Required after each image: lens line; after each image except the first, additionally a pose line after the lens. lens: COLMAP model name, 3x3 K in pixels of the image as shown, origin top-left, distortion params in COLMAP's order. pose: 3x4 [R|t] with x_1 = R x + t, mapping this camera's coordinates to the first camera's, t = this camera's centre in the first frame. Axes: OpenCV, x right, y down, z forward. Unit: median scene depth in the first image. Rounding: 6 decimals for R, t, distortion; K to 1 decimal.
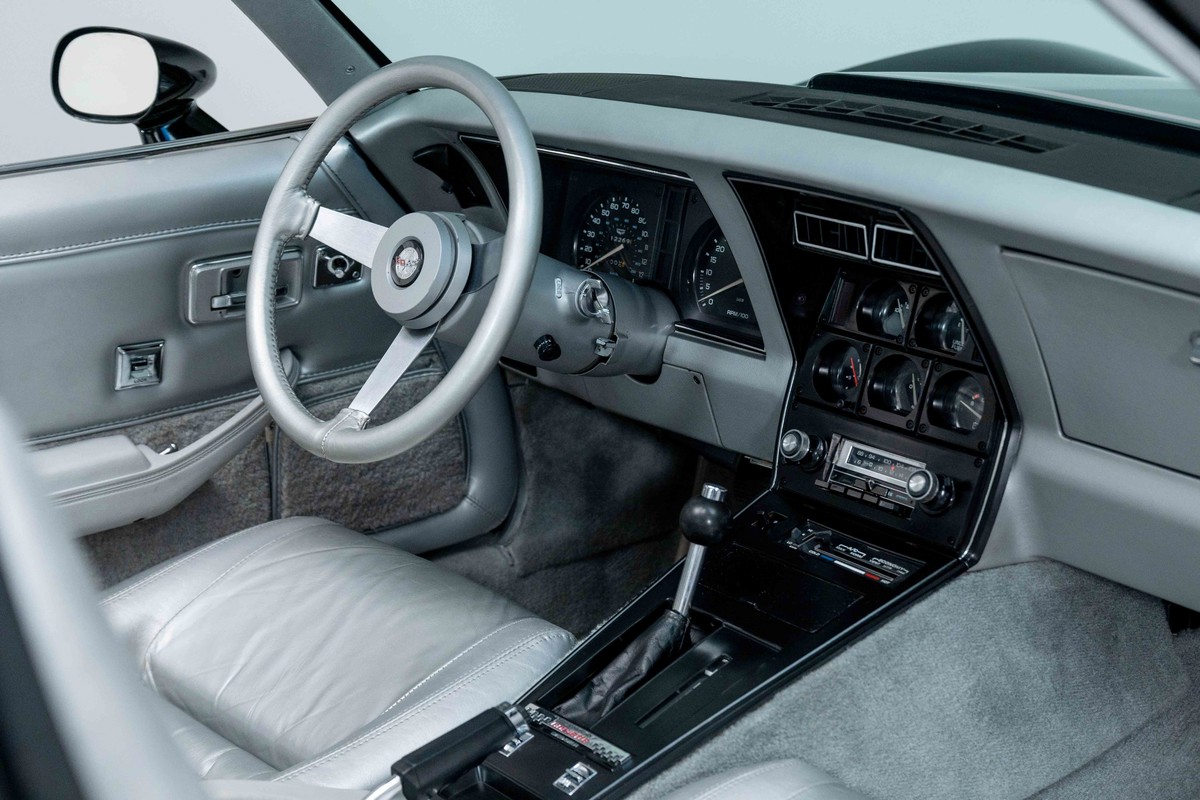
lens RADIAL K [[1927.1, 0, 567.7], [0, 1927.1, 399.6], [0, 0, 1]] dist [0.052144, -0.004964]
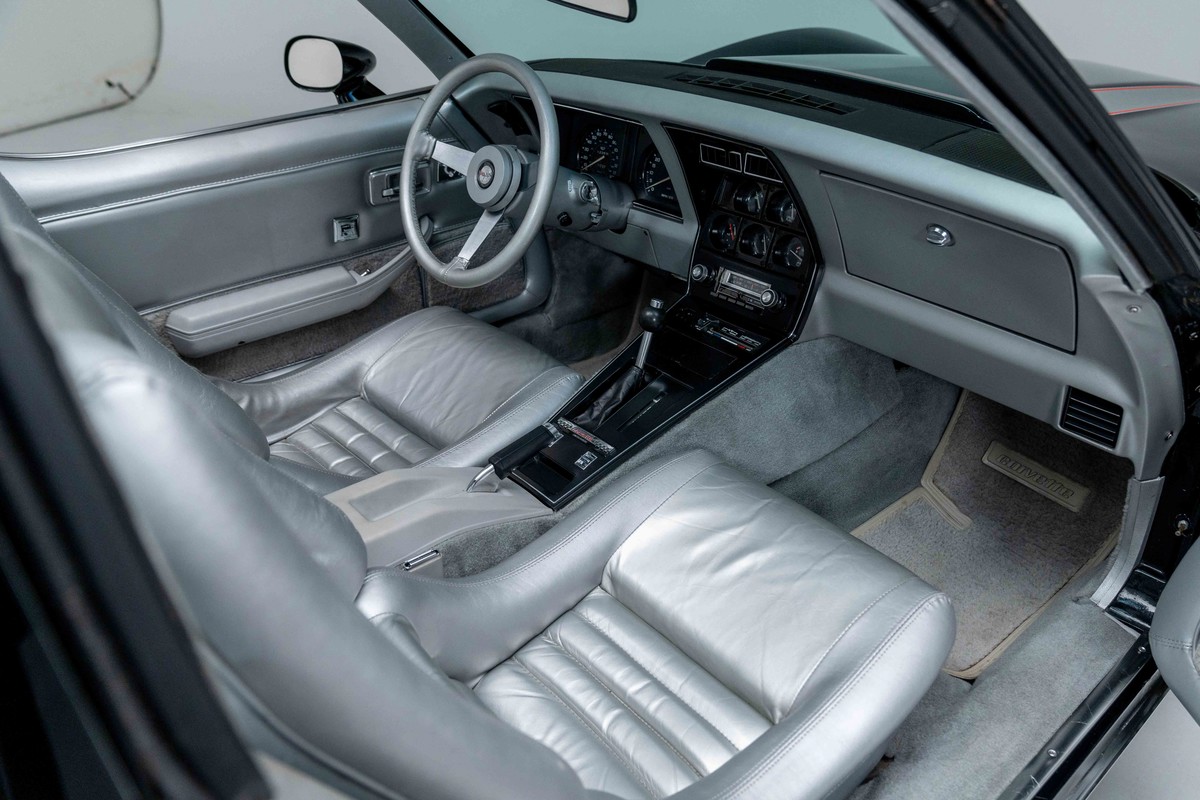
lens RADIAL K [[885.1, 0, 600.0], [0, 885.1, 400.0], [0, 0, 1]] dist [-0.001335, 0.003042]
pose [[0.999426, -0.026675, 0.020904, 0.000886], [0.021217, 0.973472, 0.227822, -0.050798], [-0.026426, -0.227247, 0.973478, 0.137218]]
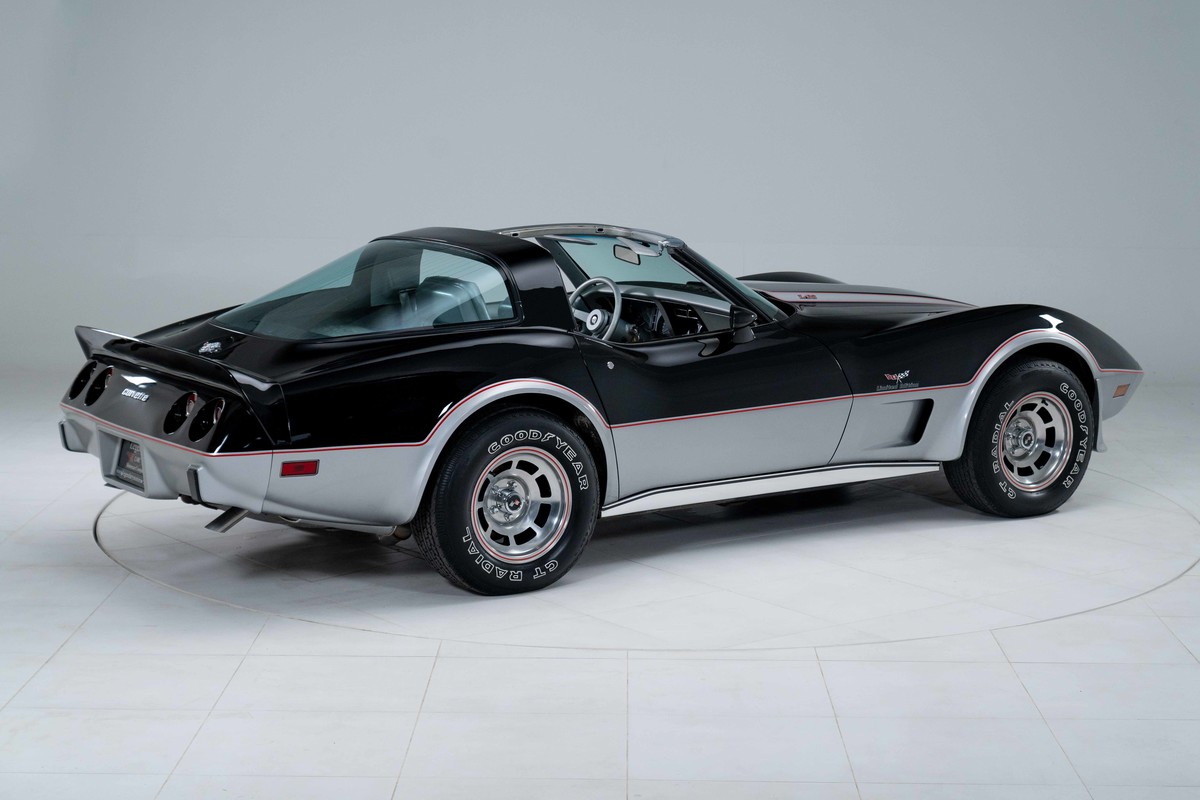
lens RADIAL K [[2300.6, 0, 600.0], [0, 2300.6, 400.0], [0, 0, 1]] dist [0.024025, 0.190051]
pose [[0.996408, 0.004222, -0.084574, 0.403528], [-0.015381, 0.991166, -0.131735, 0.851214], [0.083270, 0.132562, 0.987671, -4.461011]]
